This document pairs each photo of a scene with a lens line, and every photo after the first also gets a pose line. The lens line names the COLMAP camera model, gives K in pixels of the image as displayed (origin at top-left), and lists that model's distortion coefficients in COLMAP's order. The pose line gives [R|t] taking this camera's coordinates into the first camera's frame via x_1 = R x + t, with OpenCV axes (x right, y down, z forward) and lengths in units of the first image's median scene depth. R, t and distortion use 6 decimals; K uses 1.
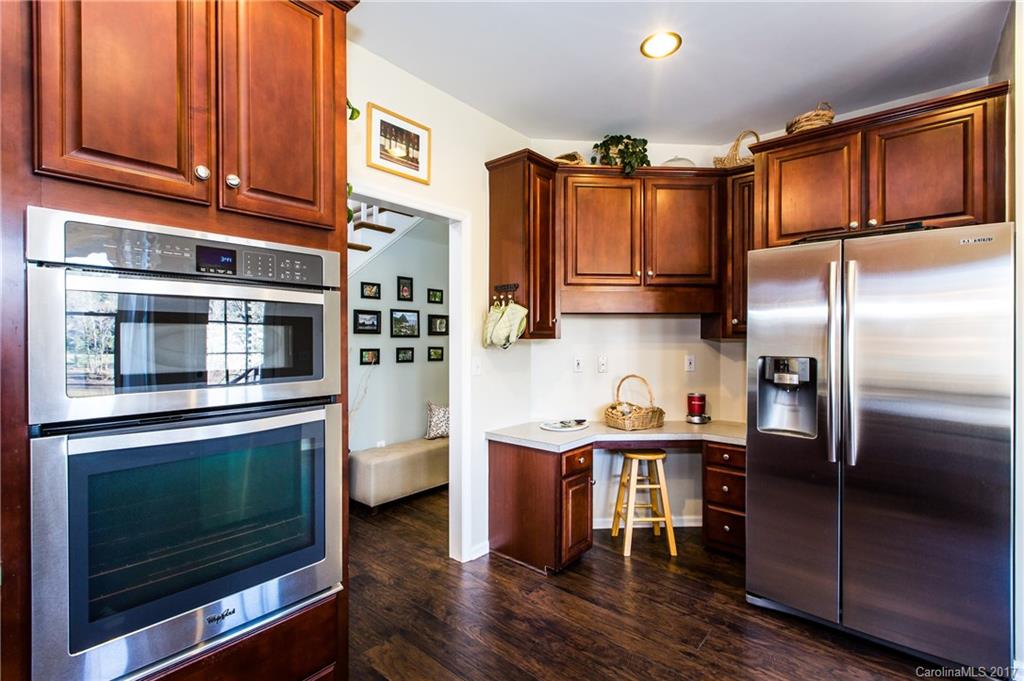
lens RADIAL K [[457.4, 0, 504.6], [0, 457.4, 339.8], [0, 0, 1]] dist [0.000261, 0.001196]
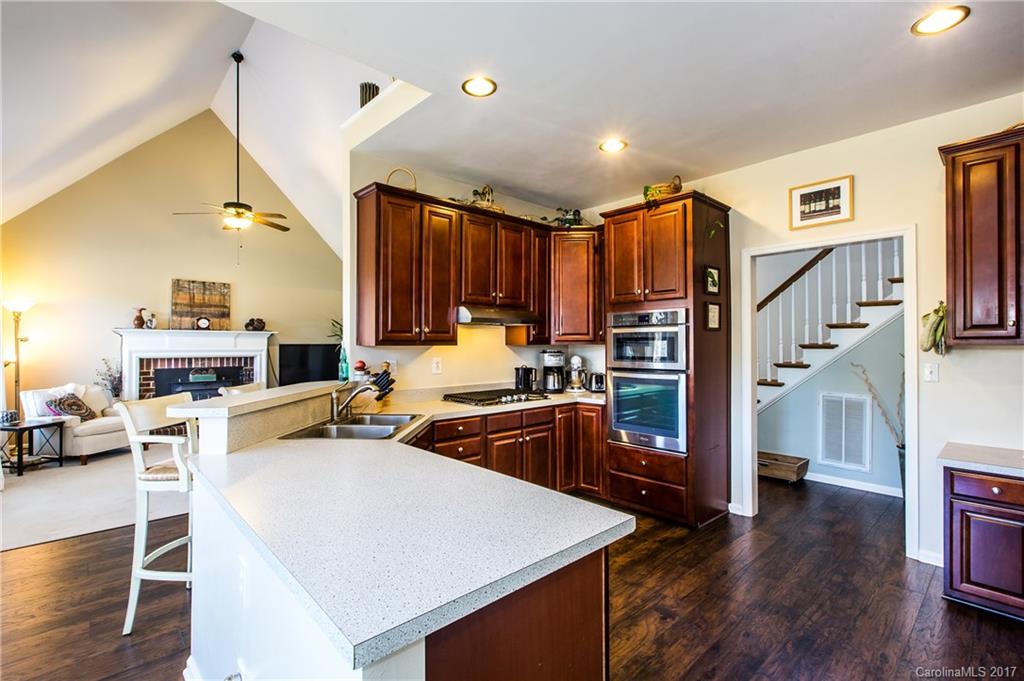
lens RADIAL K [[457.4, 0, 514.8], [0, 457.4, 343.5], [0, 0, 1]] dist [0.000261, 0.001196]
pose [[-0.102808, -0.001482, -0.994700, 1.048779], [0.000126, 0.999999, -0.001503, -0.005157], [0.994701, -0.000279, -0.102808, 0.203829]]
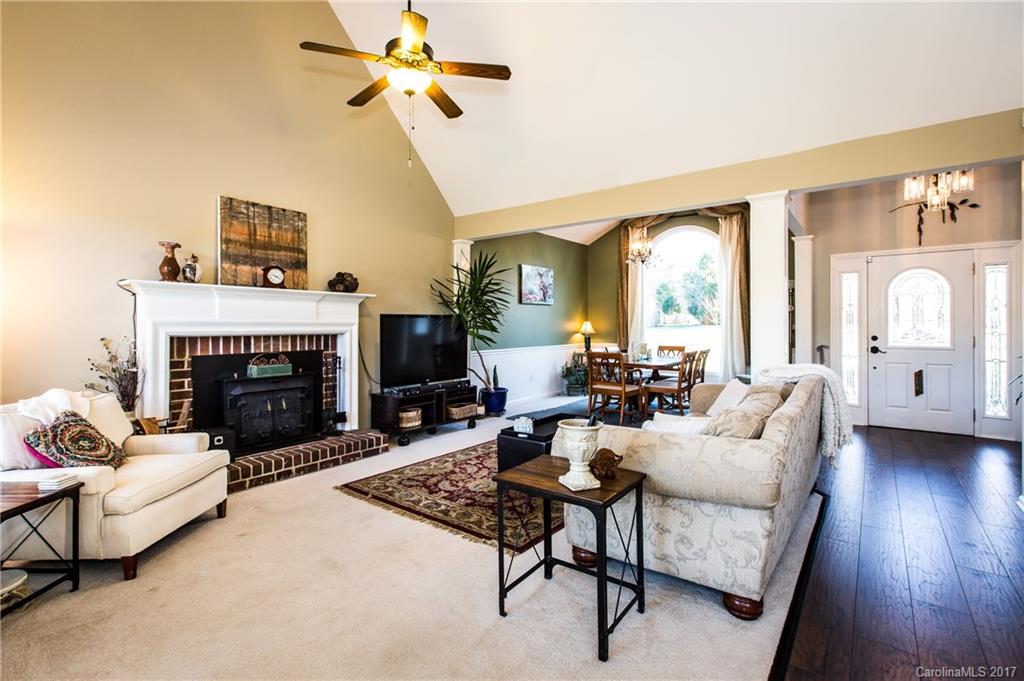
lens RADIAL K [[457.4, 0, 511.8], [0, 457.4, 329.7], [0, 0, 1]] dist [0.000261, 0.001196]
pose [[0.071076, 0.008926, -0.997431, 0.233963], [0.001383, 0.999958, 0.009047, 0.037870], [0.997470, -0.002023, 0.071061, -1.108259]]
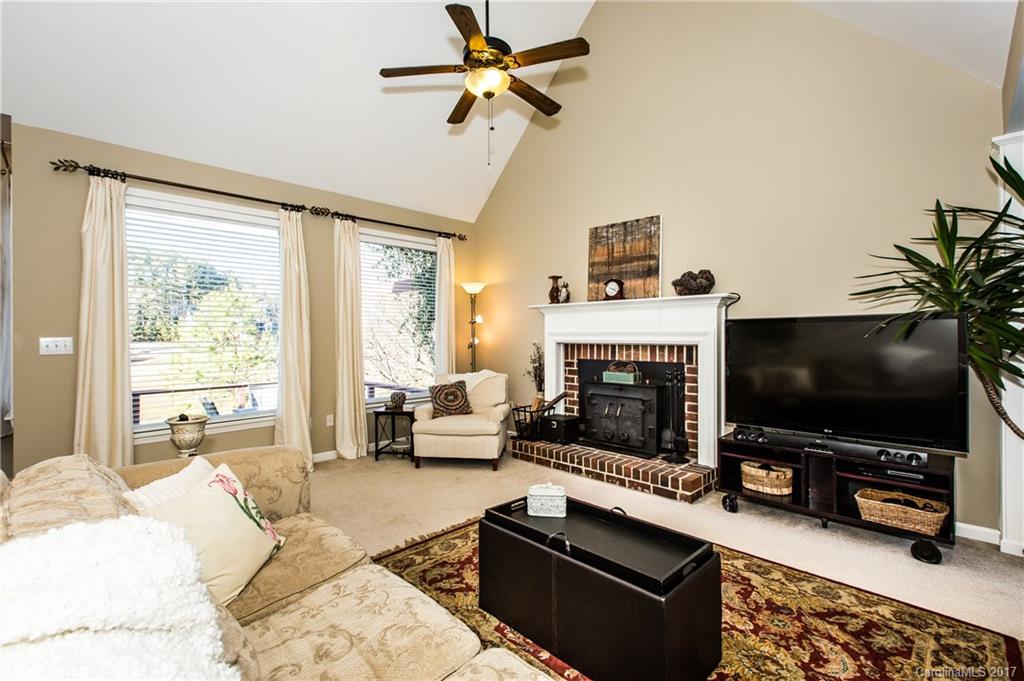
lens RADIAL K [[457.4, 0, 513.1], [0, 457.4, 335.9], [0, 0, 1]] dist [0.000261, 0.001196]
pose [[-0.999200, 0.003475, 0.039851, -0.999599], [0.003483, 0.999994, 0.000122, 0.037637], [-0.039851, 0.000260, -0.999206, -0.194090]]
